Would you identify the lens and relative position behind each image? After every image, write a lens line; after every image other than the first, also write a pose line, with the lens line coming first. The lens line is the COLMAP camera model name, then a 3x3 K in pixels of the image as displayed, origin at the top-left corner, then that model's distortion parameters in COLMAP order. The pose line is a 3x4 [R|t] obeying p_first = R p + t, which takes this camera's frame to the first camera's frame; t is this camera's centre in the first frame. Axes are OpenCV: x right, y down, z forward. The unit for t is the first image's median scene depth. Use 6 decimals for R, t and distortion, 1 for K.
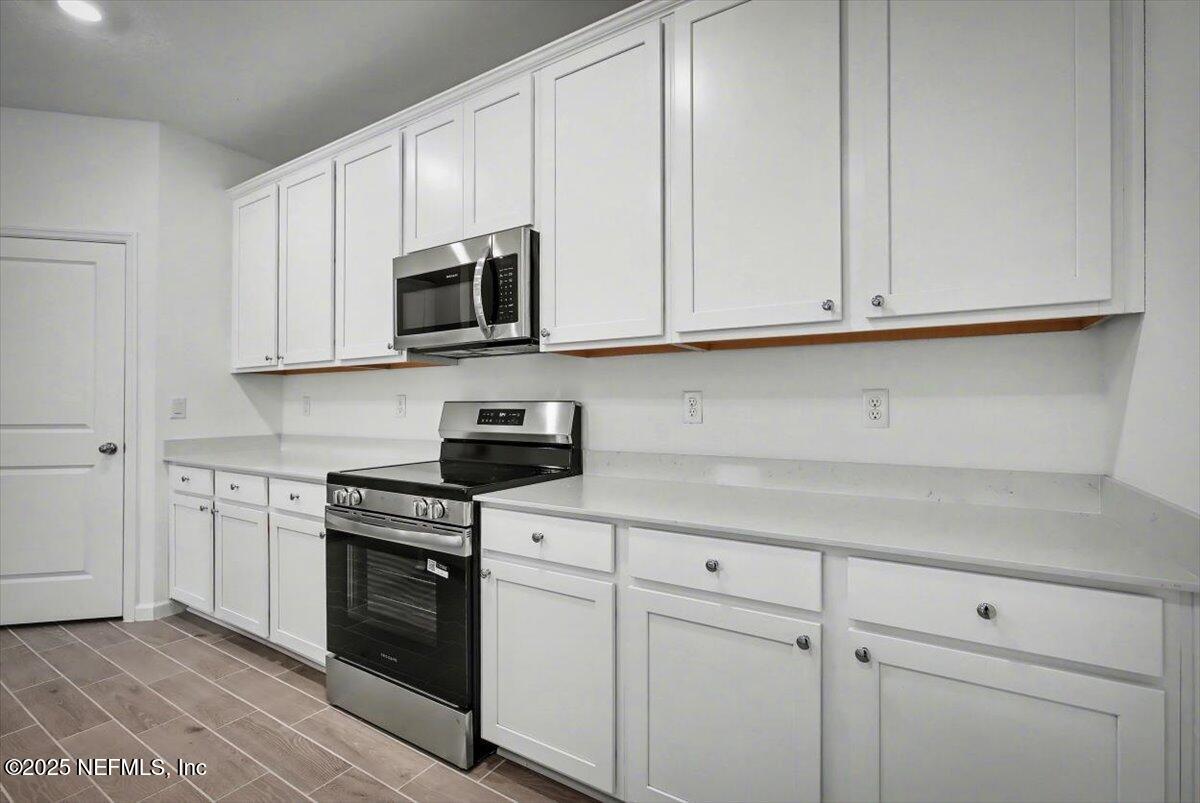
lens RADIAL K [[540.7, 0, 600.0], [0, 540.7, 401.5], [0, 0, 1]] dist [-0.001738, 0.000039]
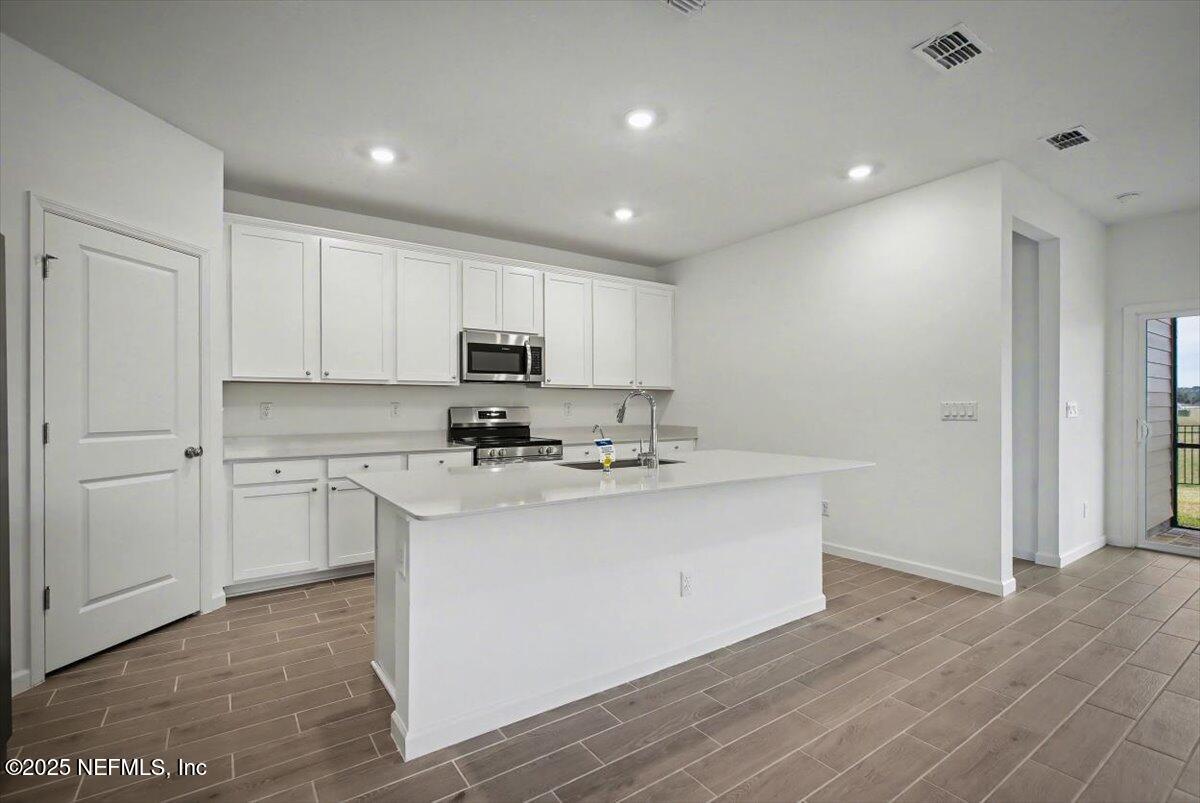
lens RADIAL K [[552.1, 0, 598.0], [0, 552.1, 404.9], [0, 0, 1]] dist [0.000918, 0.000976]
pose [[0.388049, 0.003449, 0.921632, -2.220861], [-0.003628, 0.999991, -0.002215, -0.006992], [-0.921631, -0.002485, 0.388058, -0.193803]]
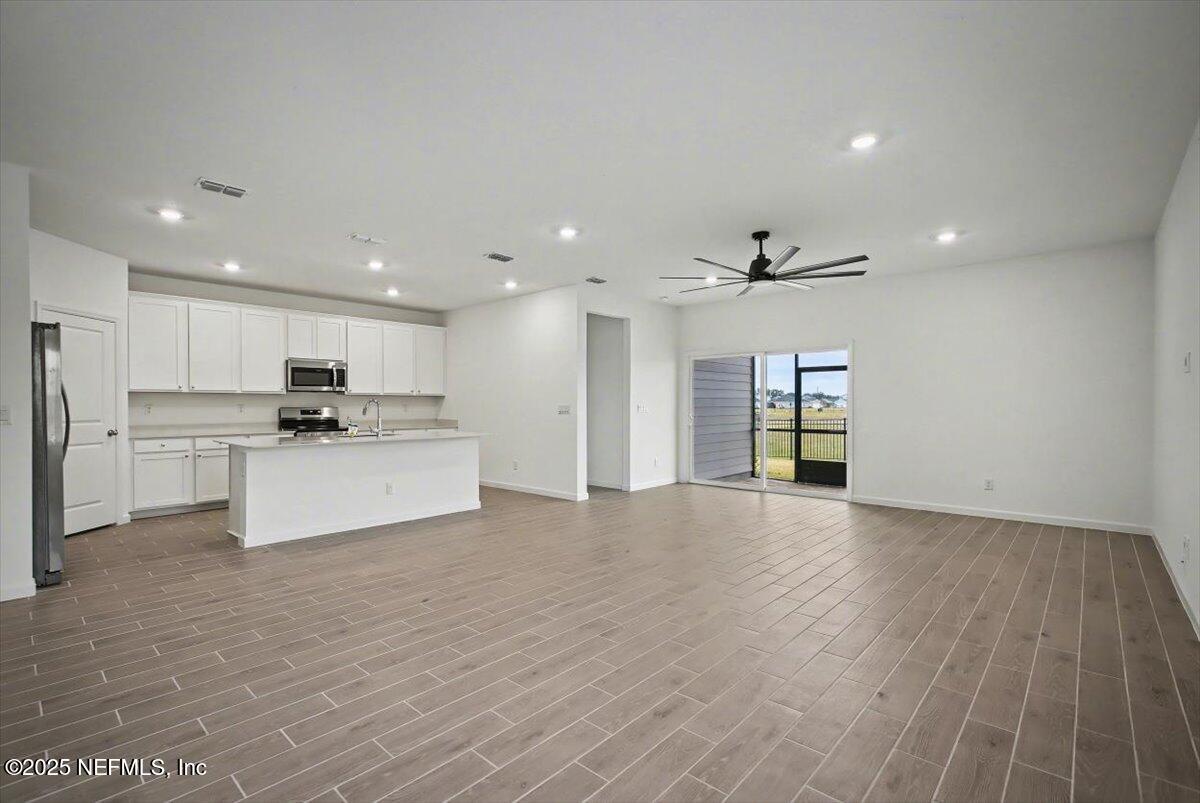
lens RADIAL K [[545.2, 0, 600.2], [0, 545.2, 404.8], [0, 0, 1]] dist [-0.001587, 0.000741]
pose [[0.168233, 0.002996, 0.985743, -3.463953], [-0.003185, 0.999992, -0.002496, -0.015121], [-0.985742, -0.002720, 0.168241, -1.365515]]
